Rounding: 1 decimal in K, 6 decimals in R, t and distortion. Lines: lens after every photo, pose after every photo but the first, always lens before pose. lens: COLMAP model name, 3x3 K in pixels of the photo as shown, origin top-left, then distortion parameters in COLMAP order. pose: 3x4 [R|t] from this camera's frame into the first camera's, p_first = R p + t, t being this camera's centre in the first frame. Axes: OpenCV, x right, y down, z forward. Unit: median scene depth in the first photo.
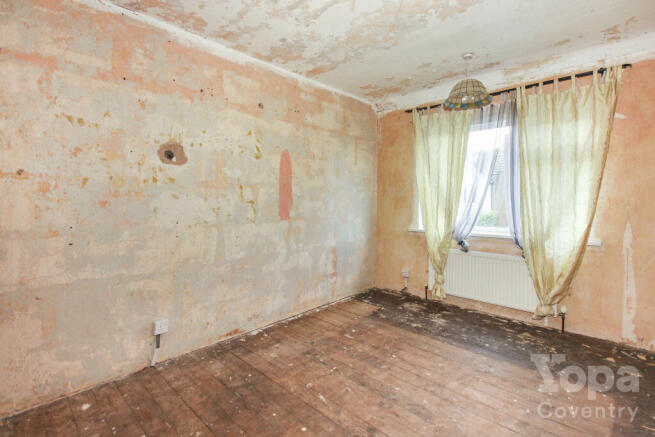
lens RADIAL K [[301.8, 0, 327.5], [0, 301.8, 198.0], [0, 0, 1]] dist [-0.000095, -0.000316]
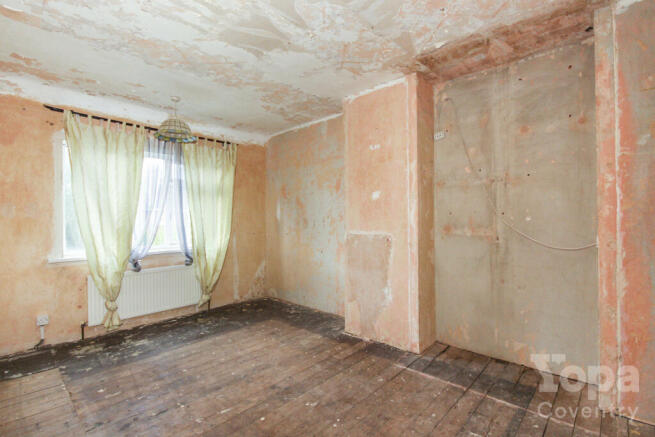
lens RADIAL K [[305.6, 0, 328.1], [0, 305.6, 208.9], [0, 0, 1]] dist [0.000501, -0.011432]
pose [[-0.002403, 0.025442, 0.999673, -0.660911], [0.002335, 0.999674, -0.025437, -0.009809], [-0.999994, 0.002273, -0.002462, 0.384030]]
